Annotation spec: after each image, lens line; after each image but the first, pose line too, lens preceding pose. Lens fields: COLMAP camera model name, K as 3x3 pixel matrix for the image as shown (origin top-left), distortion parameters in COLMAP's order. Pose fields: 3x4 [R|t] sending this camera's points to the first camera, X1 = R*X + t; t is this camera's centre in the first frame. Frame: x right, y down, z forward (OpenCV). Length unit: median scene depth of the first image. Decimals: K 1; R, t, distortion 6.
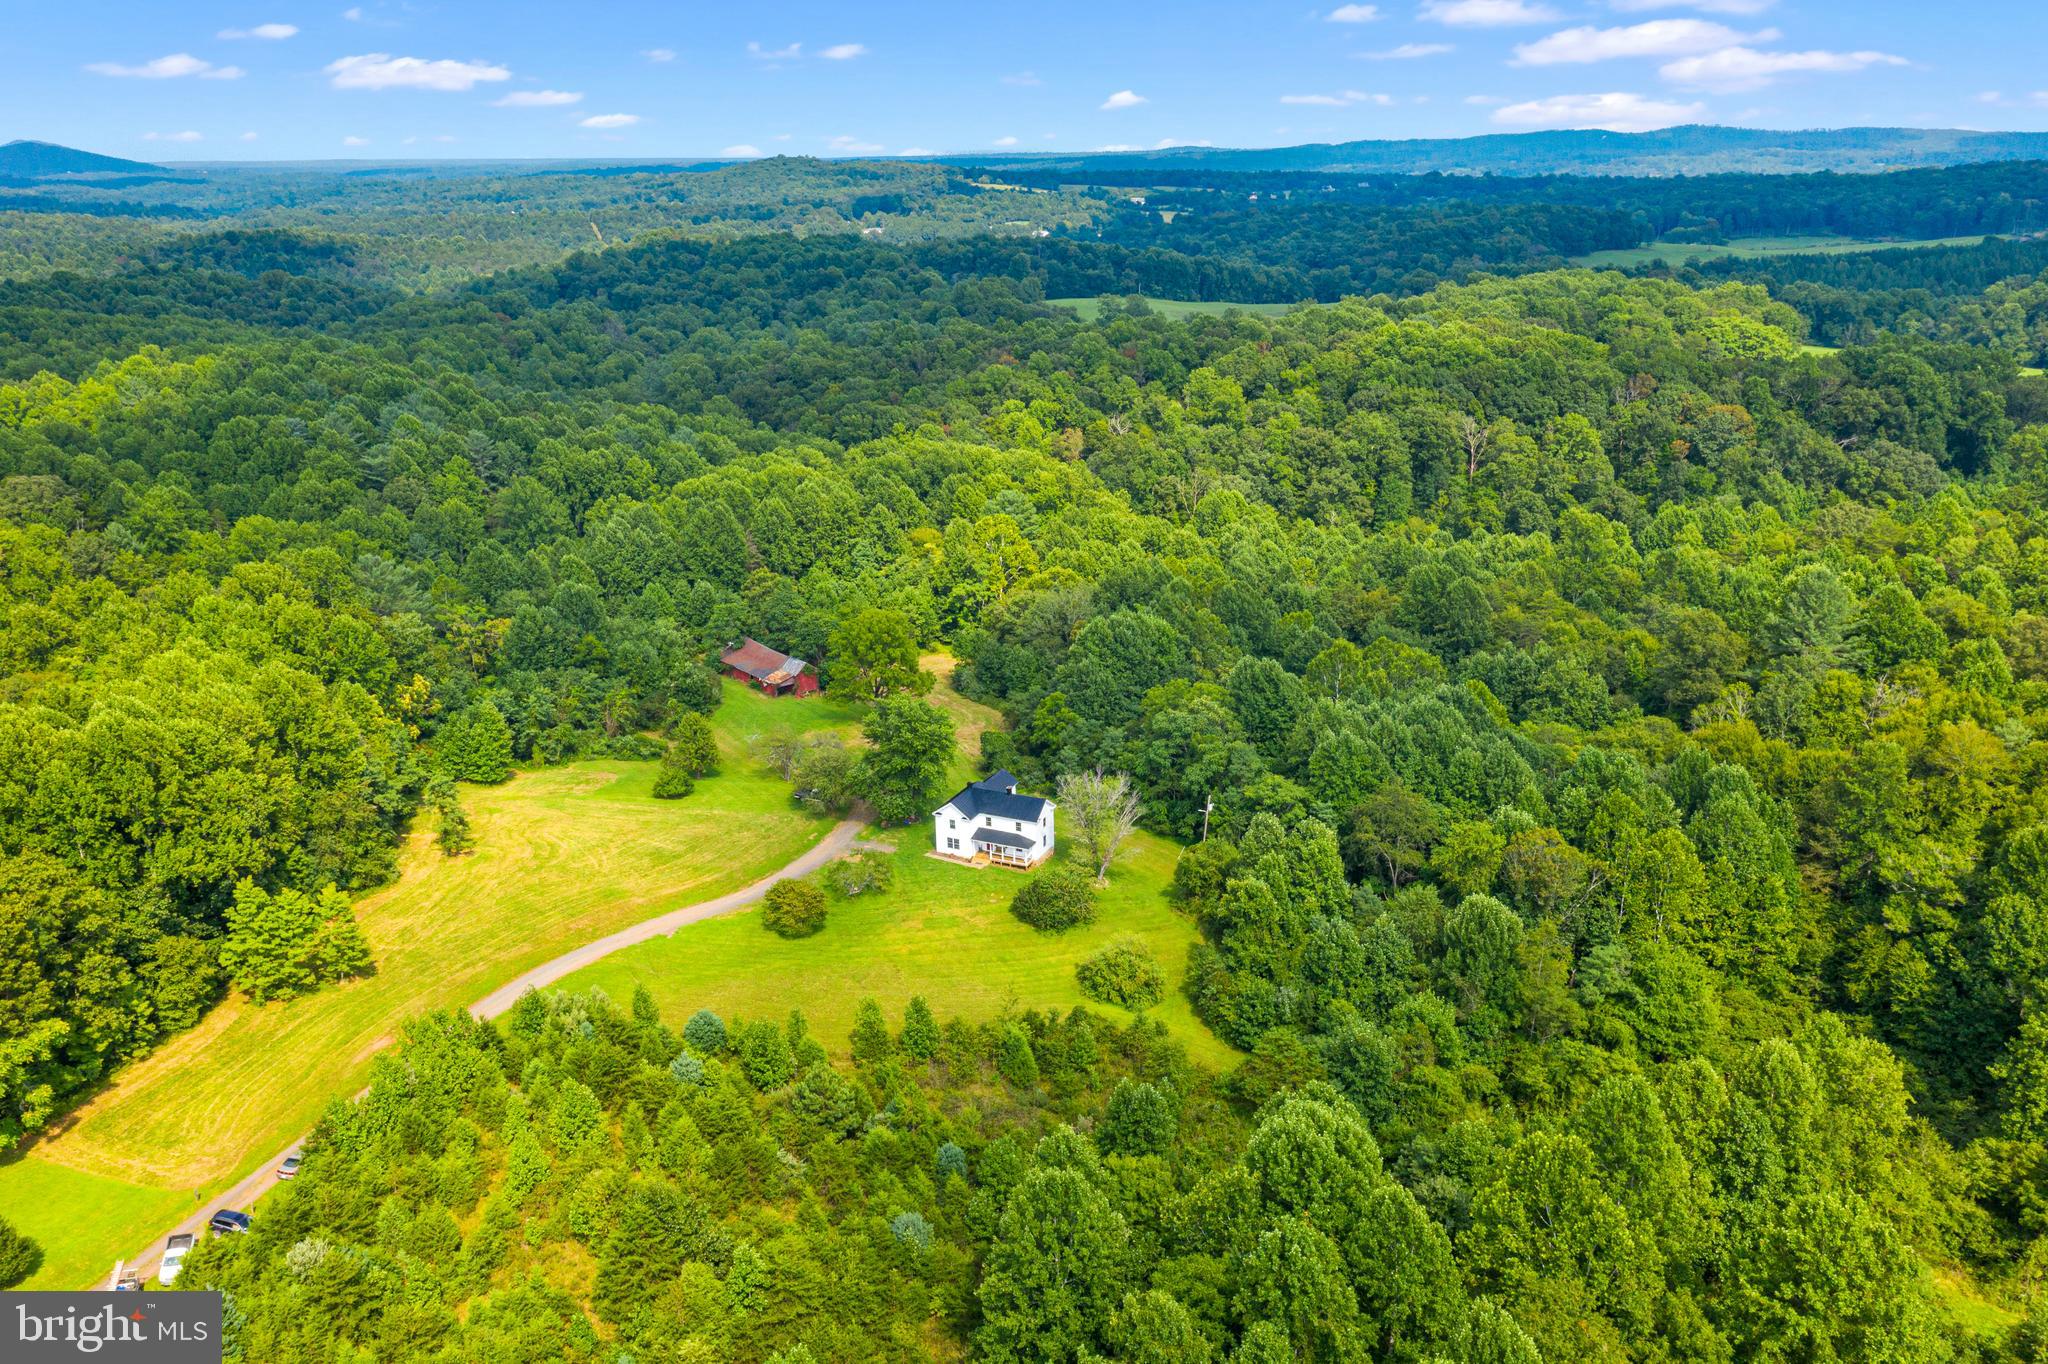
lens RADIAL K [[1618.3, 0, 1032.4], [0, 1618.3, 680.9], [0, 0, 1]] dist [-0.008523, 0.007432]
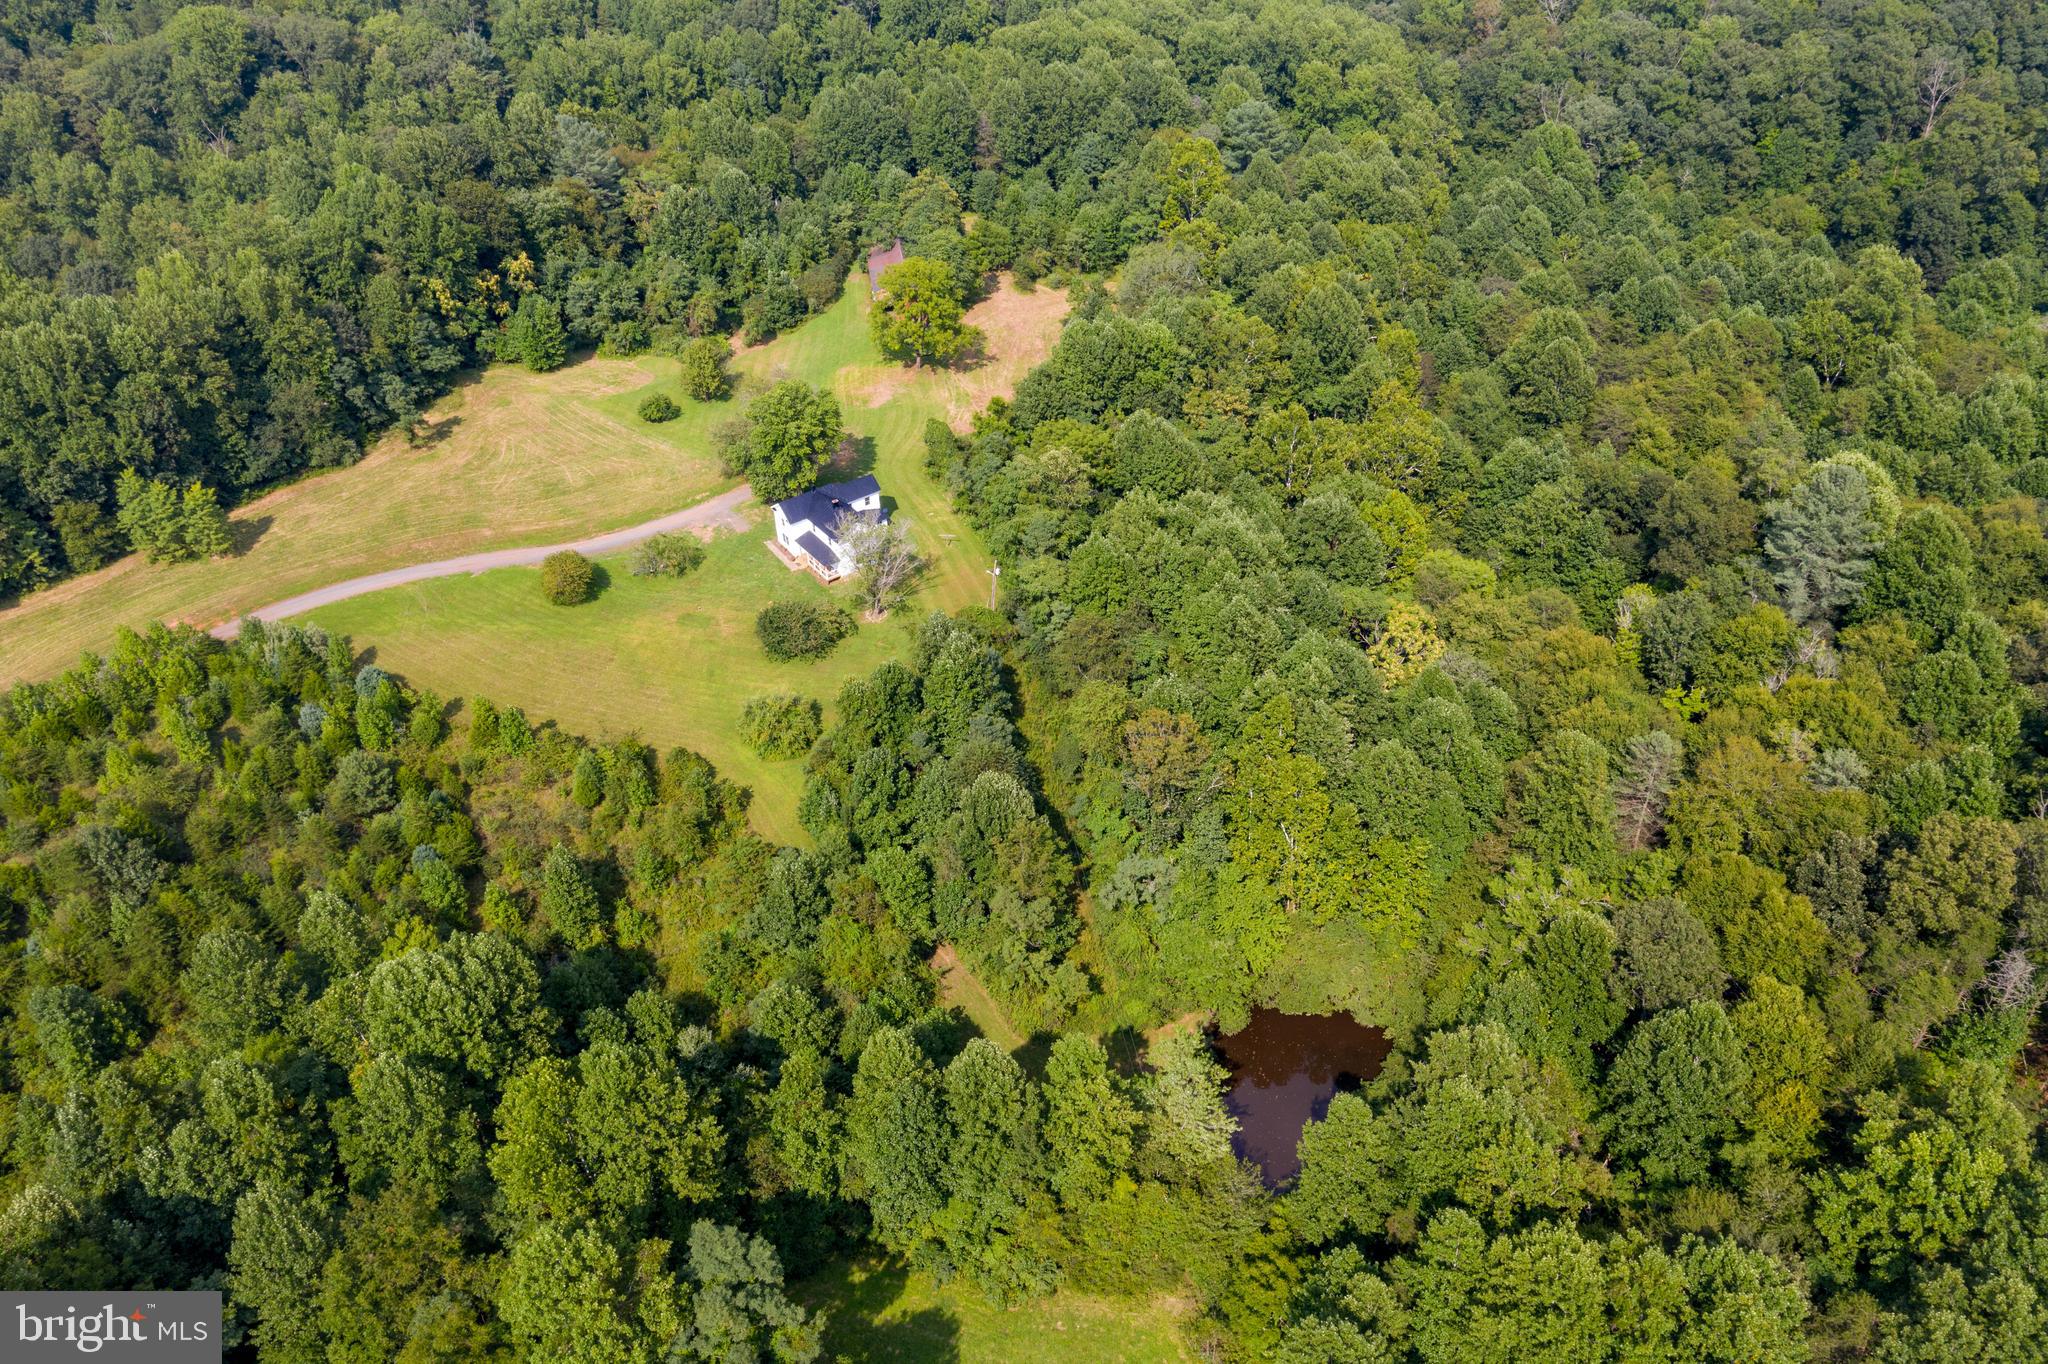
lens RADIAL K [[1623.6, 0, 1024.0], [0, 1623.6, 682.0], [0, 0, 1]] dist [-0.008147, 0.010223]
pose [[0.868261, 0.288357, -0.403700, 0.444100], [-0.132835, 0.919148, 0.370839, -0.186370], [0.477994, -0.268360, 0.836364, 0.137738]]
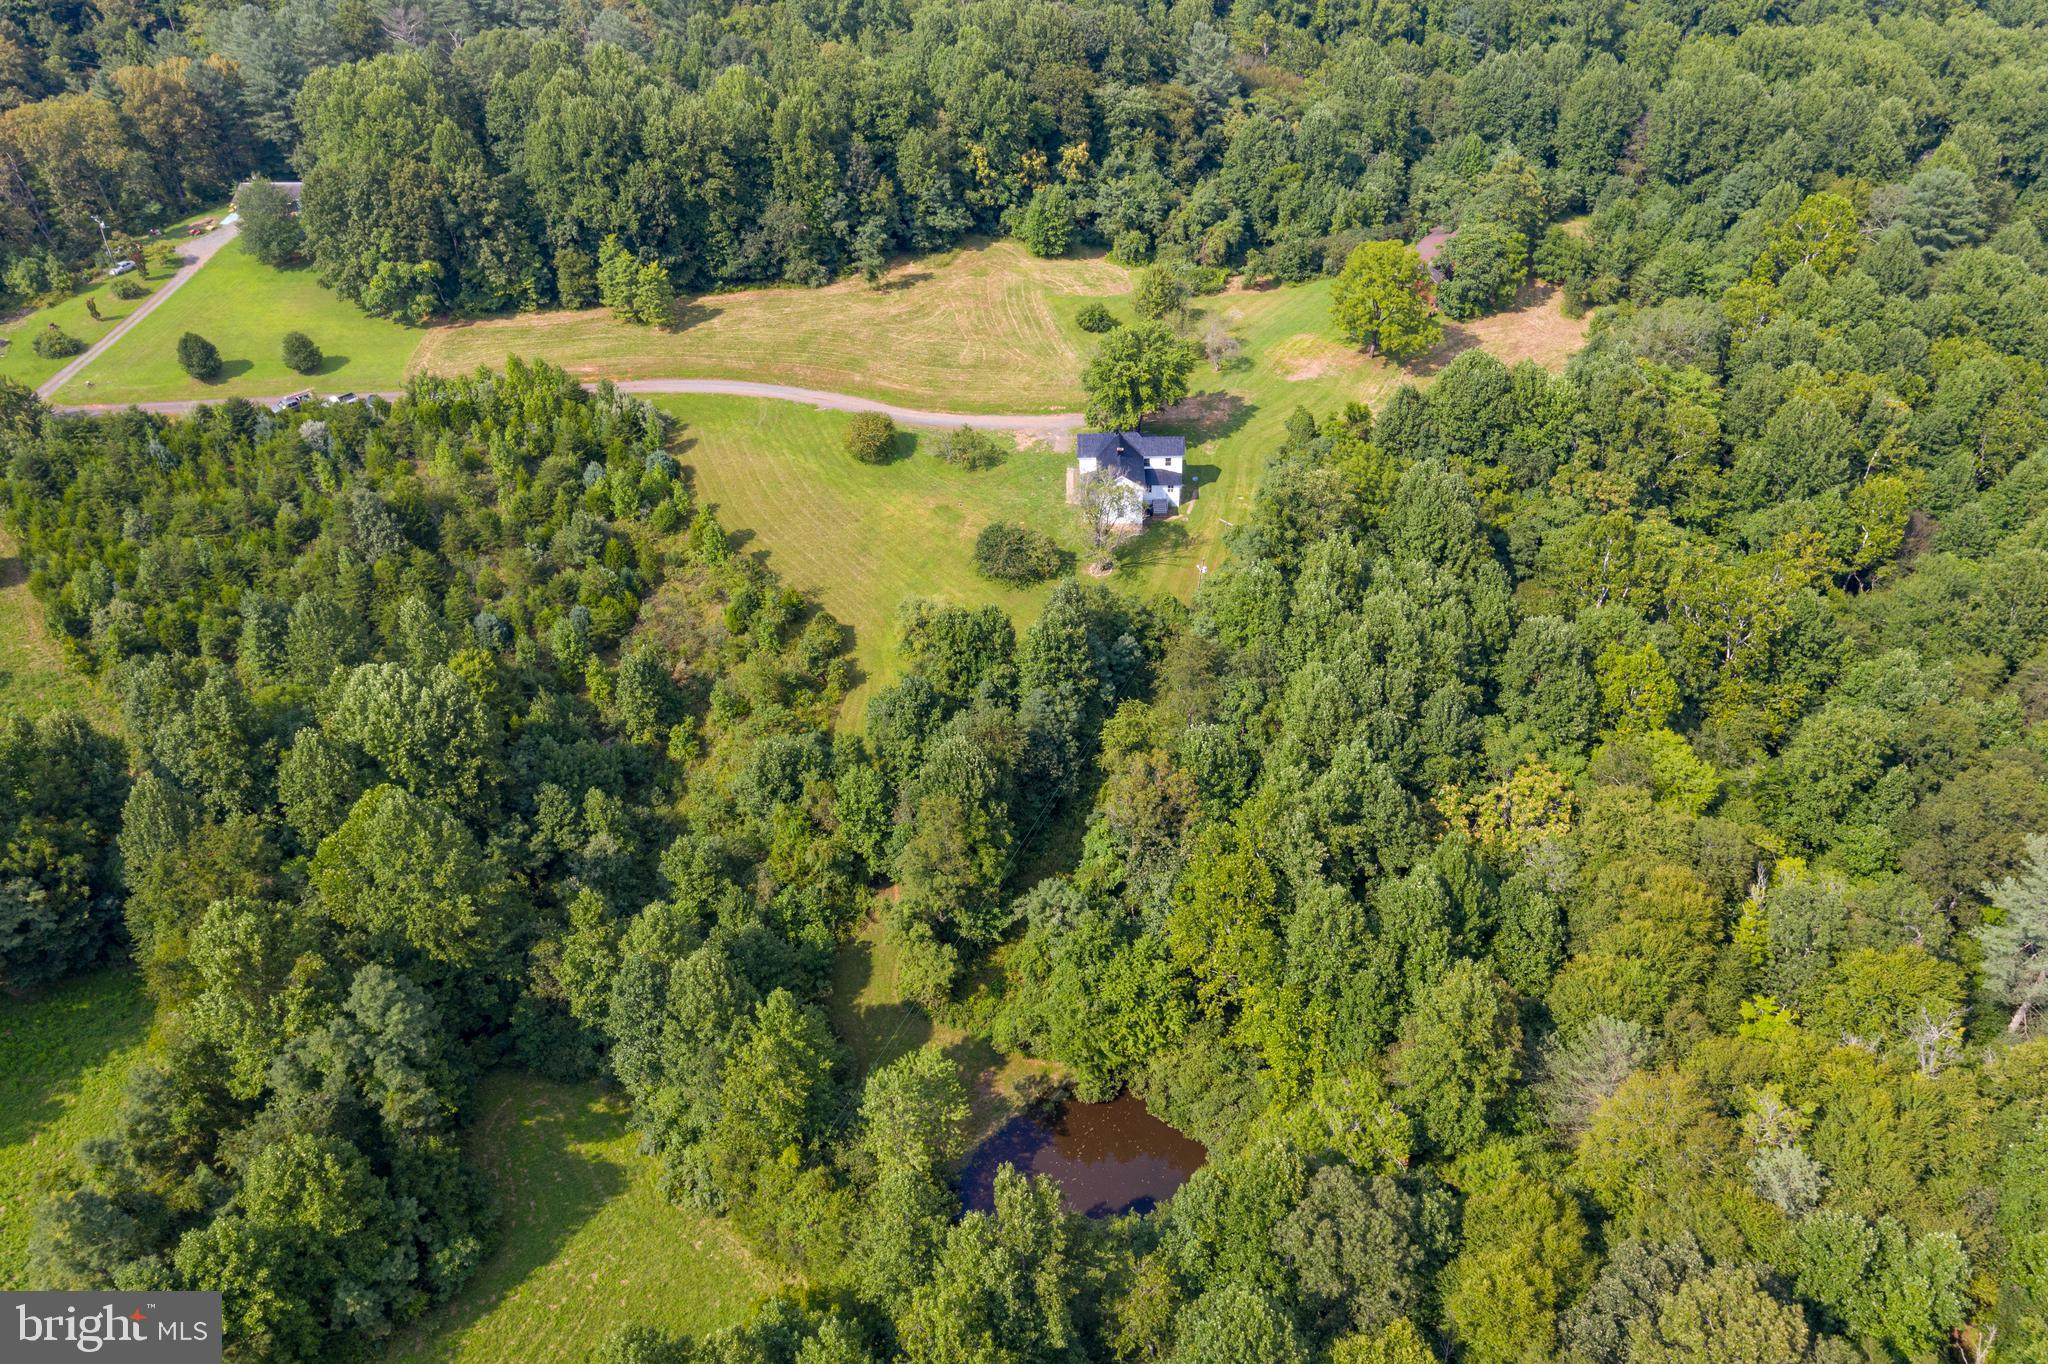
lens RADIAL K [[1623.6, 0, 1024.0], [0, 1623.6, 682.0], [0, 0, 1]] dist [-0.008147, 0.010223]
pose [[0.402082, 0.571753, -0.715143, 0.634274], [-0.259017, 0.820185, 0.510104, -0.260251], [0.878203, -0.019869, 0.477875, 0.381963]]
